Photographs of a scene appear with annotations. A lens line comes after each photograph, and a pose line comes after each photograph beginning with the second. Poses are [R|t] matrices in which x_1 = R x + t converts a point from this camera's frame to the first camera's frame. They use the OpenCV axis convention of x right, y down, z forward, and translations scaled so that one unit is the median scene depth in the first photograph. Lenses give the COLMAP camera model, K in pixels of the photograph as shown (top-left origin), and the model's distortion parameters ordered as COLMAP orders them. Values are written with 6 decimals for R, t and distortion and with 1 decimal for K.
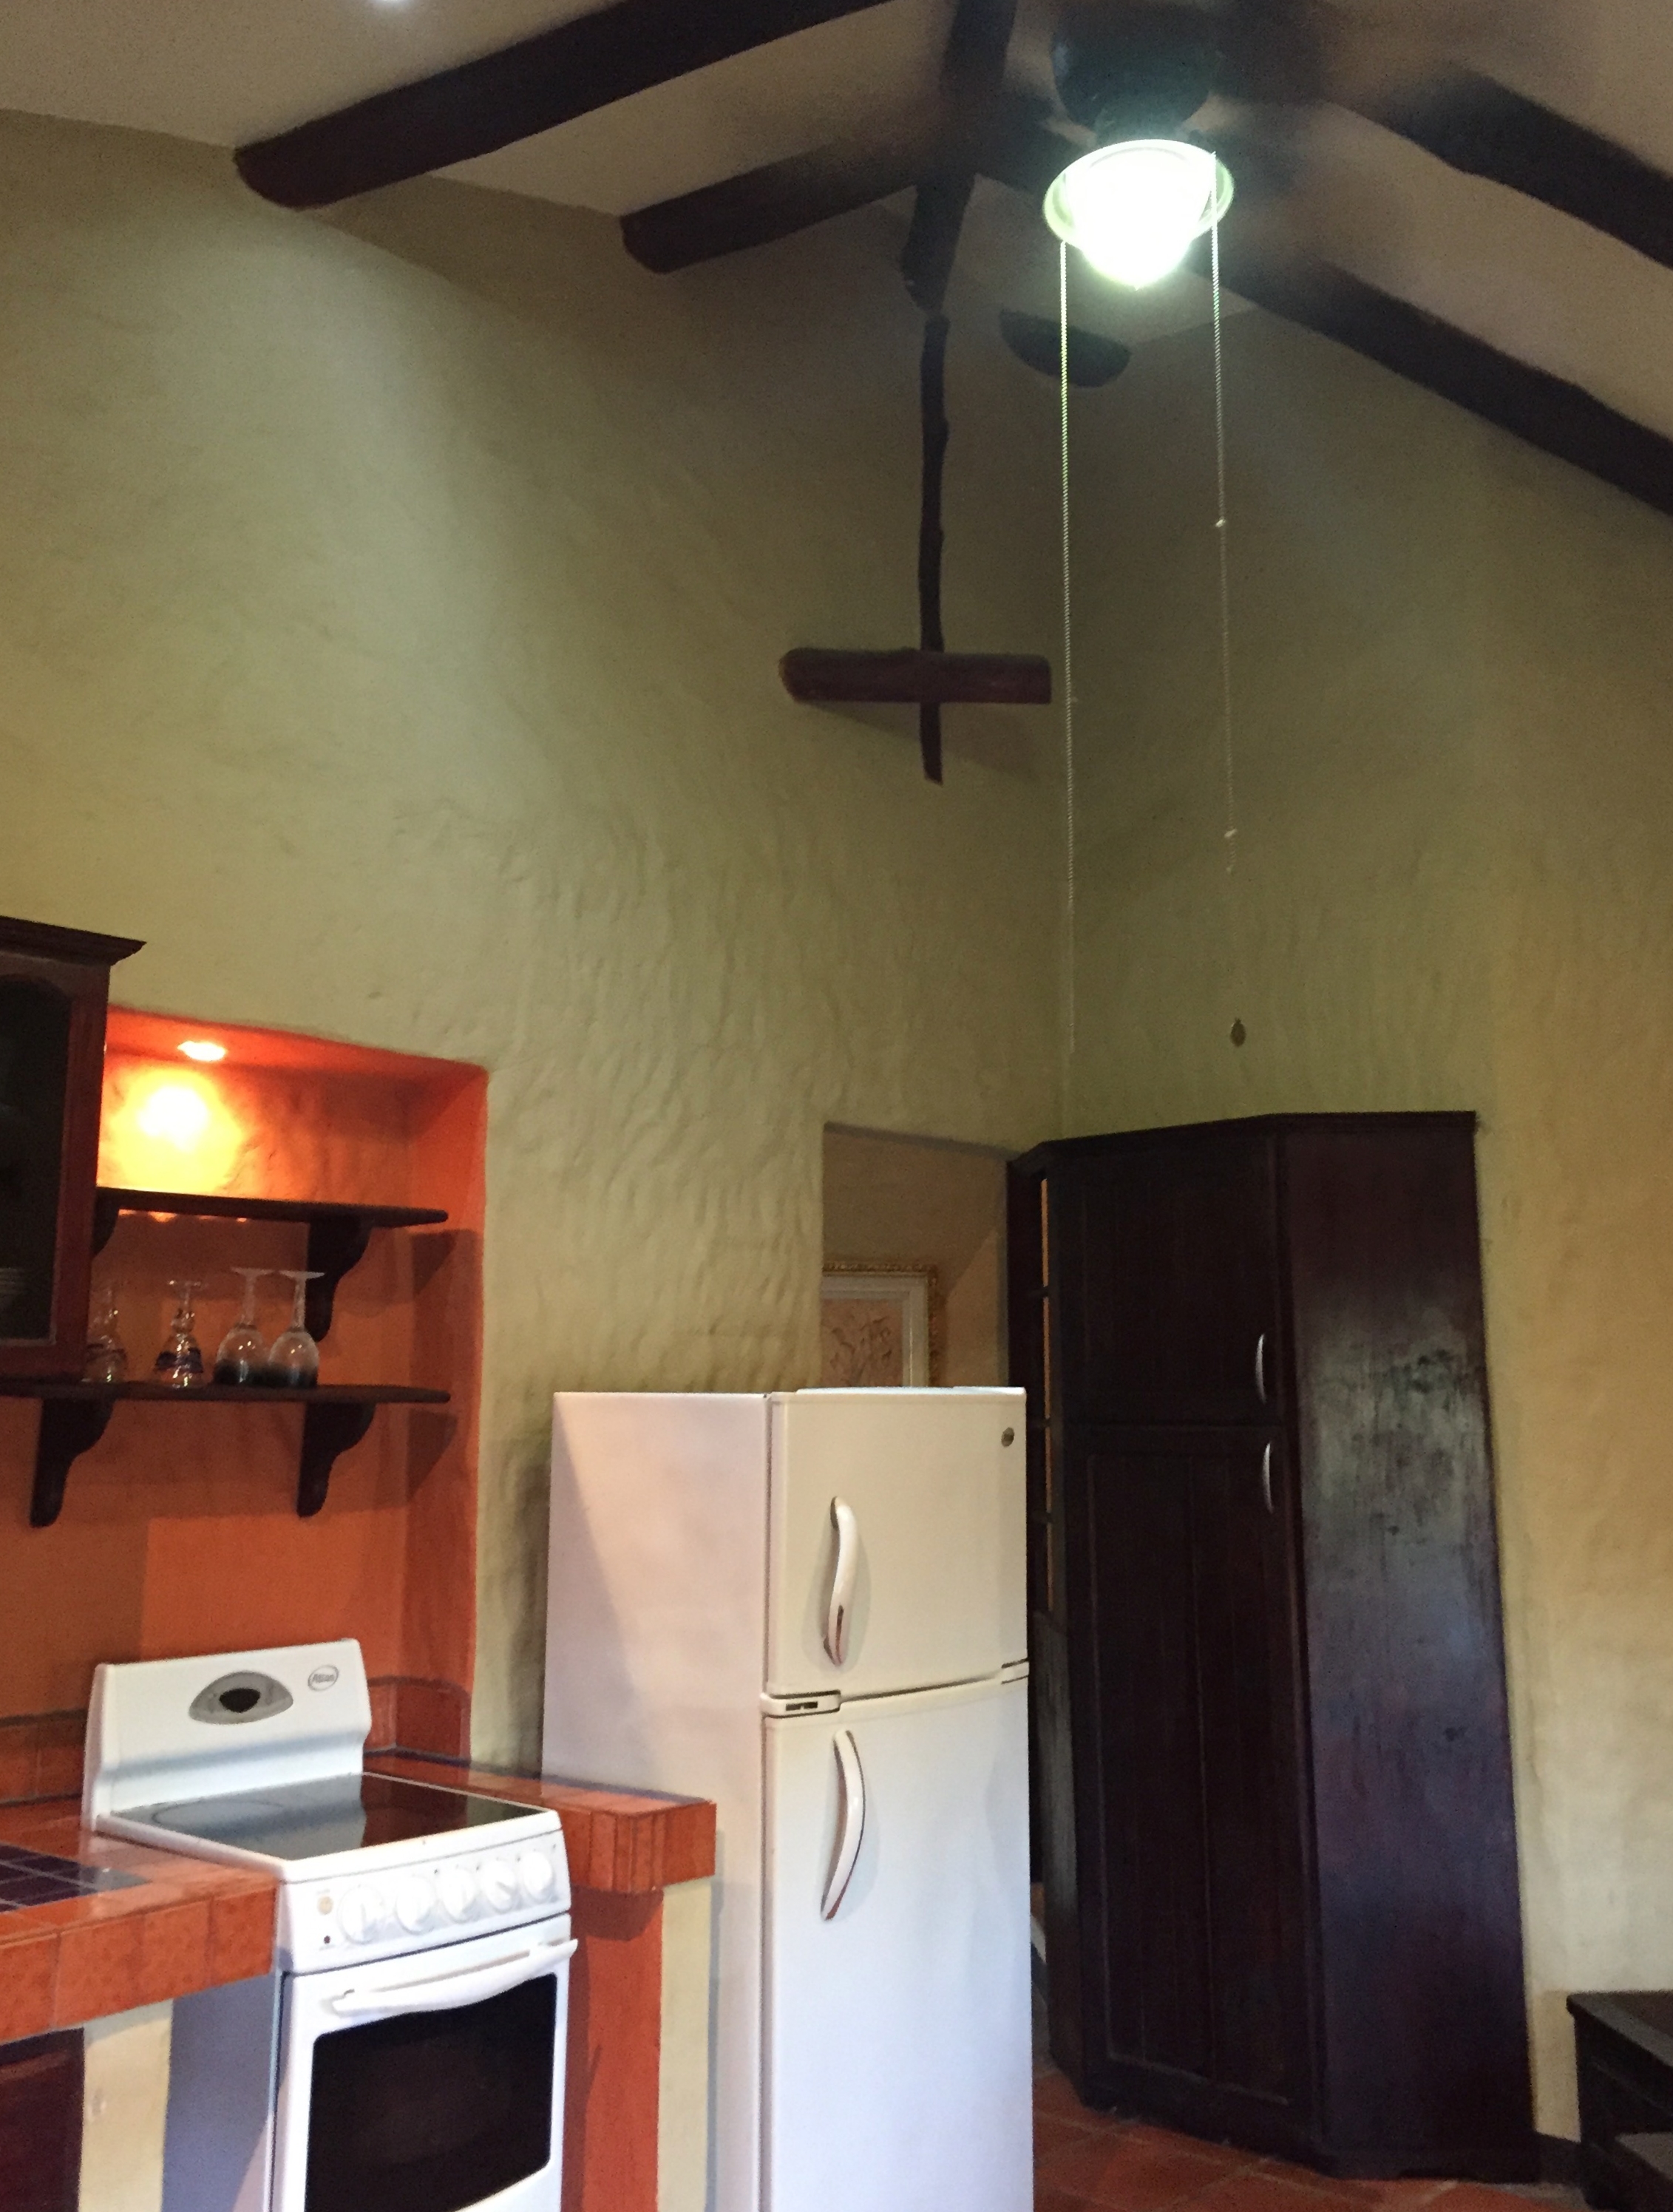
lens RADIAL K [[1918.5, 0, 836.5], [0, 1918.5, 1106.0], [0, 0, 1]] dist [-0.002480, -0.074652]
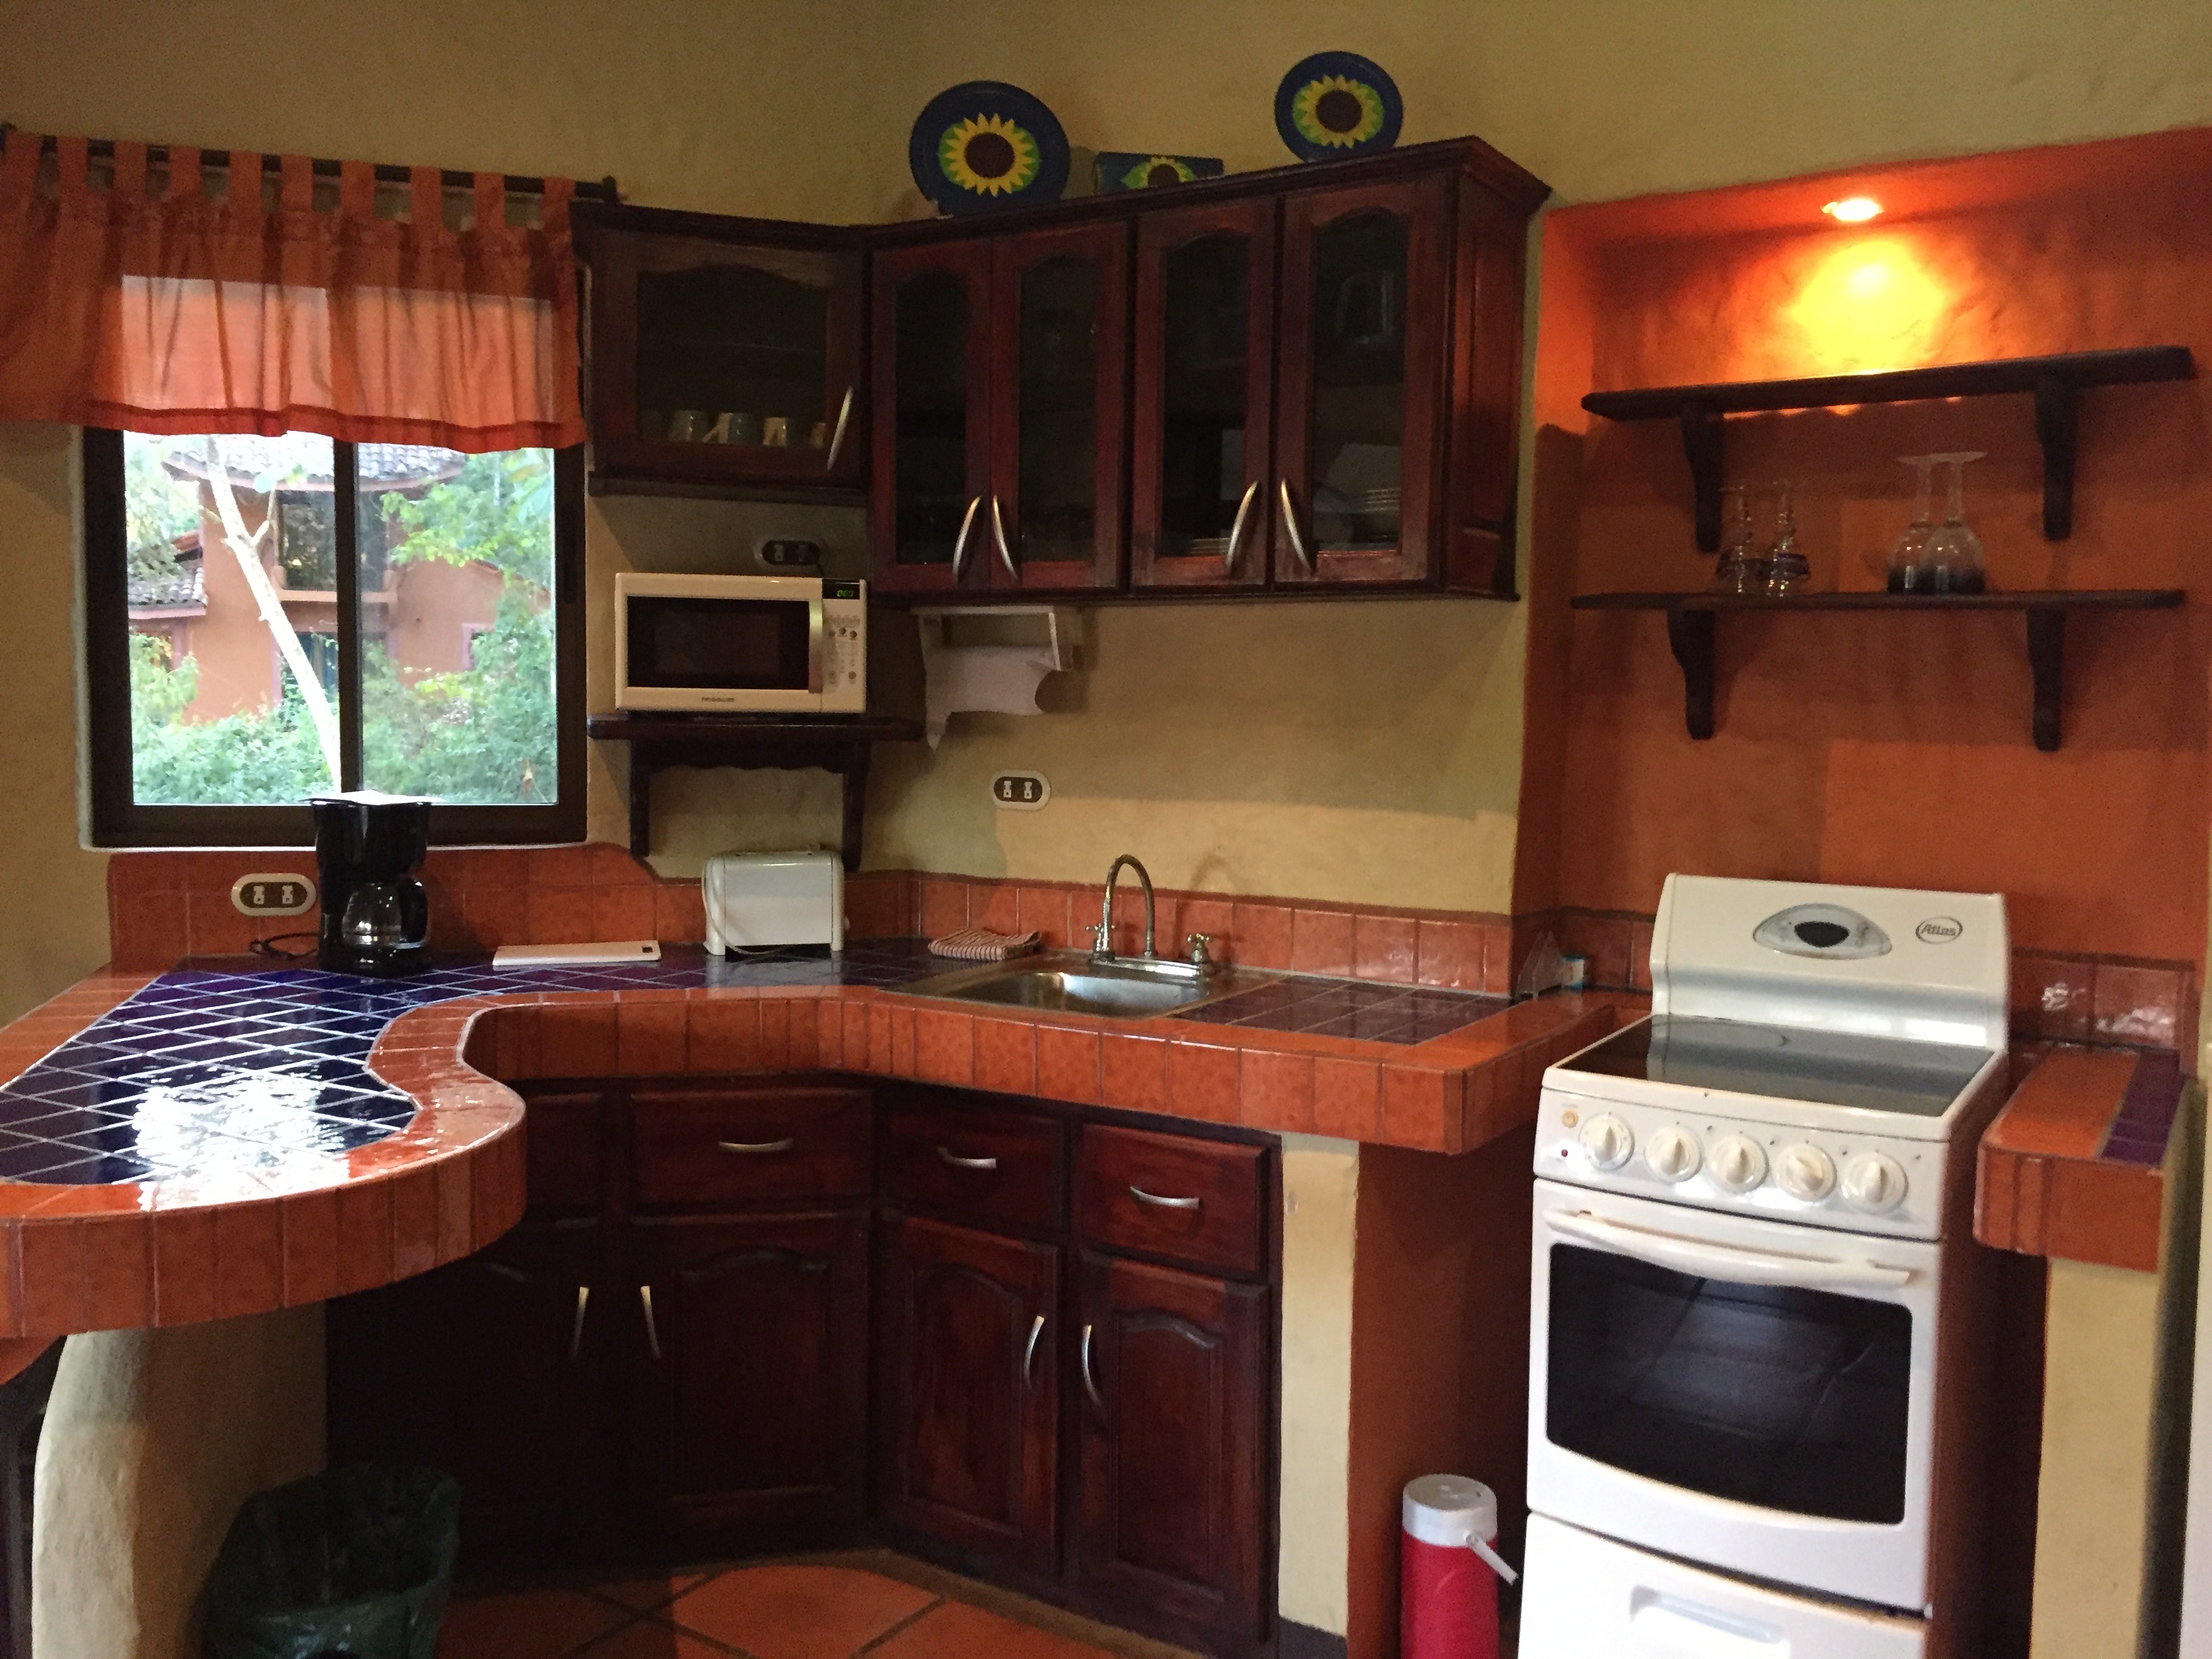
lens RADIAL K [[1864.9, 0, 1106.0], [0, 1864.9, 829.5], [0, 0, 1]] dist [-0.010147, -0.007474]
pose [[0.140313, 0.089429, -0.986060, 0.485537], [0.151233, 0.982291, 0.110607, 0.103708], [0.978489, -0.164644, 0.124304, 0.527370]]
